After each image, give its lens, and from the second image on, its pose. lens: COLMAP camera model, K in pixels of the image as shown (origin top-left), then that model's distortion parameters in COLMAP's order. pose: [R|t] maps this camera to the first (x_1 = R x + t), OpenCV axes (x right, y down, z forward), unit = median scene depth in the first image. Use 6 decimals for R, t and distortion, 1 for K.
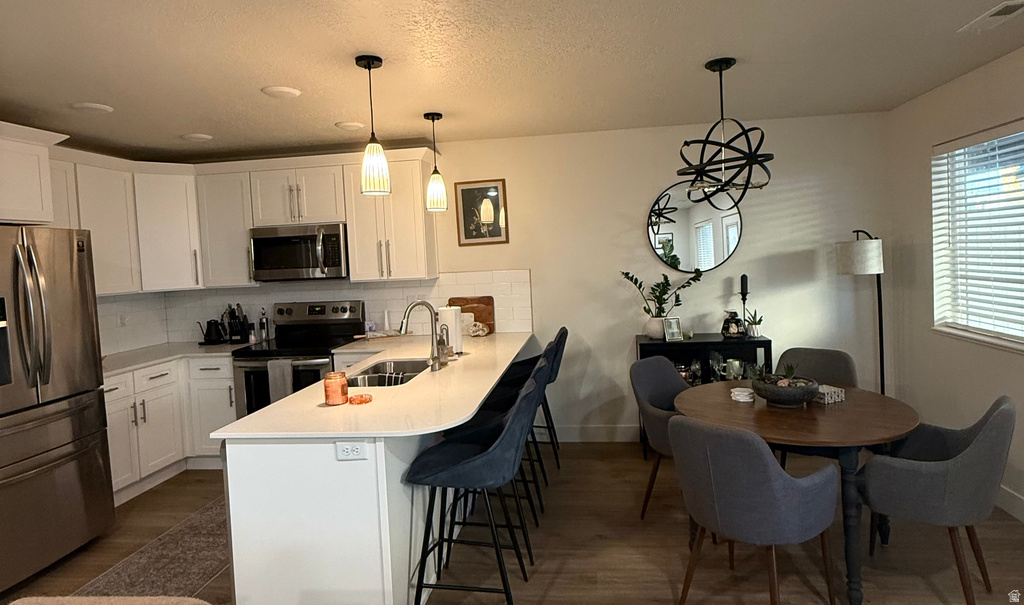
lens RADIAL K [[573.2, 0, 513.9], [0, 573.2, 275.0], [0, 0, 1]] dist [0.001781, 0.000514]
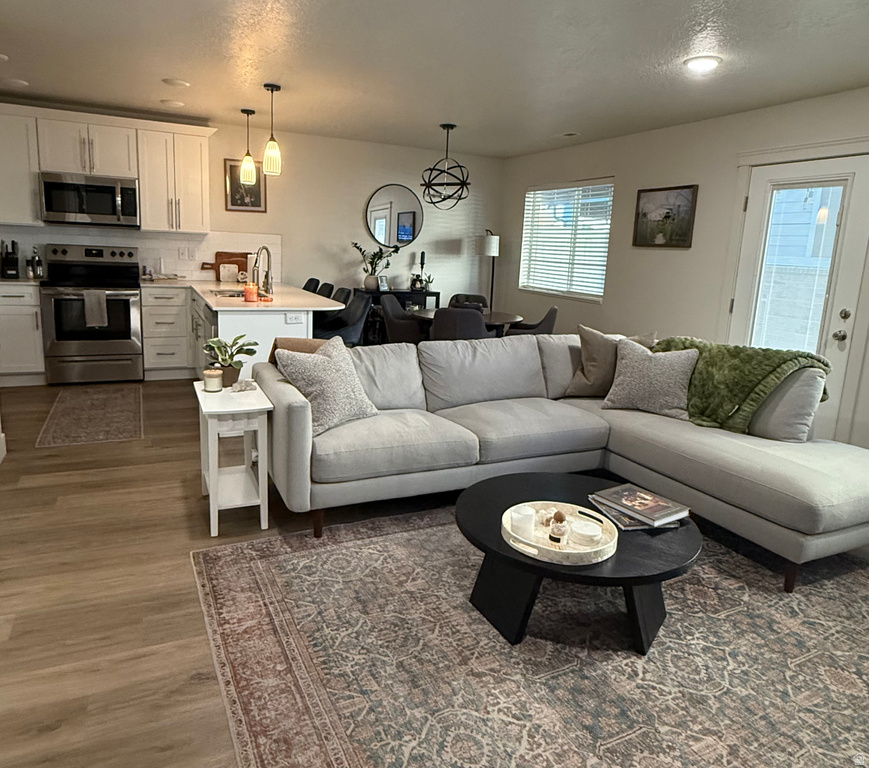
lens RADIAL K [[622.0, 0, 435.0], [0, 622.0, 361.9], [0, 0, 1]] dist [0.001381, 0.001420]
pose [[0.844162, -0.011204, 0.535971, -0.481539], [-0.070284, 0.988839, 0.131368, 0.071927], [-0.531461, -0.148566, 0.833953, -0.472489]]
